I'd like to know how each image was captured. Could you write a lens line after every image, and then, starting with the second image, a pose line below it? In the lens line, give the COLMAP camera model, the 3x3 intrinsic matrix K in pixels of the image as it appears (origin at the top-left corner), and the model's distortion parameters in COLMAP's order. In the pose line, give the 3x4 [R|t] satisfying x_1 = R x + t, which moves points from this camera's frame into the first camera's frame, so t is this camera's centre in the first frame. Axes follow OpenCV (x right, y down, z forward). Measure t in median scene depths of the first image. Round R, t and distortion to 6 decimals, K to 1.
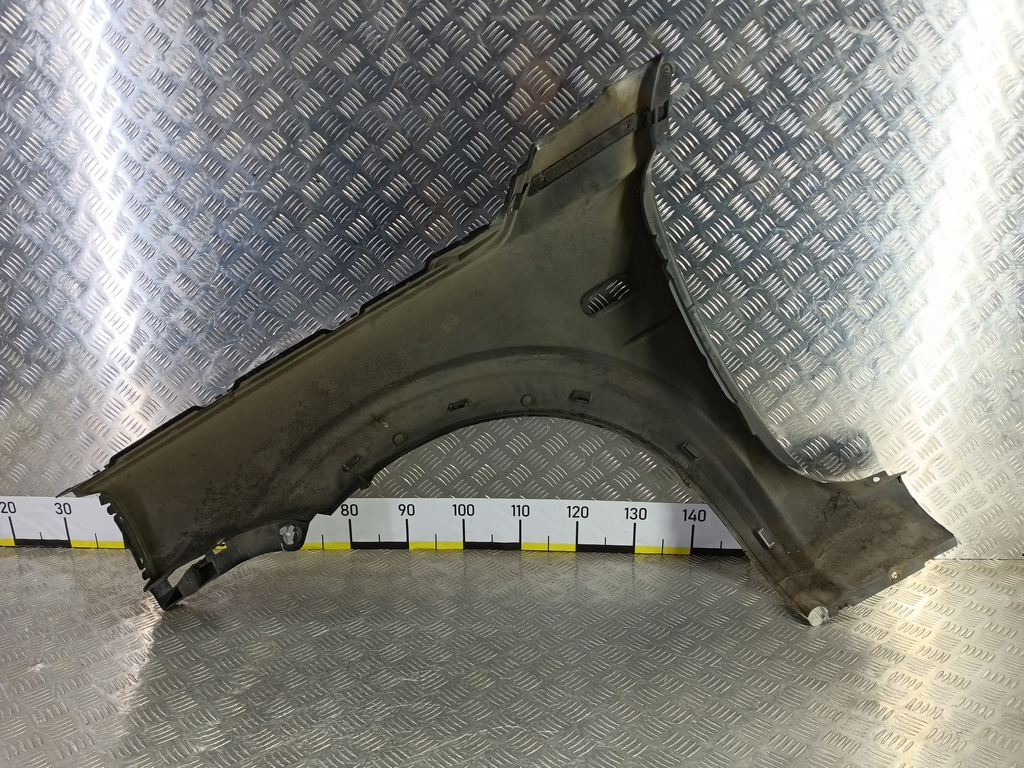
lens RADIAL K [[816.2, 0, 512.0], [0, 816.2, 384.0], [0, 0, 1]] dist [0.081344, -0.147327]
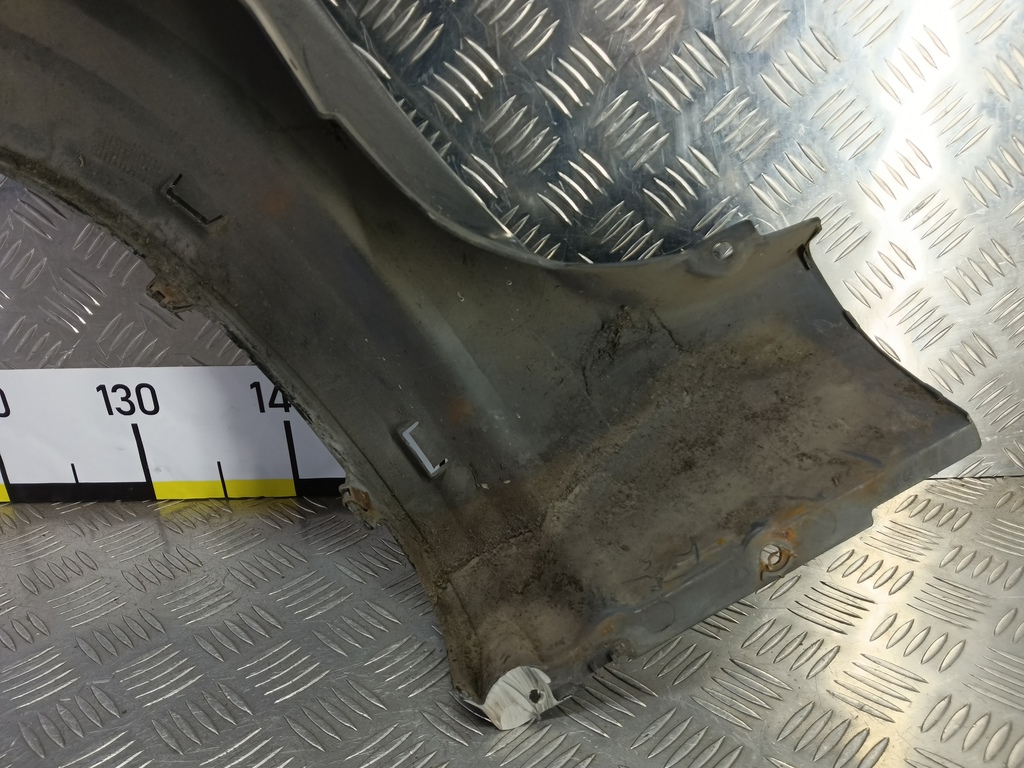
lens RADIAL K [[829.7, 0, 500.9], [0, 829.7, 383.9], [0, 0, 1]] dist [0.087885, -0.164686]
pose [[0.999167, -0.040075, 0.007726, 0.346501], [0.039010, 0.993403, 0.107838, 0.126206], [-0.011997, -0.107447, 0.994138, 0.667212]]
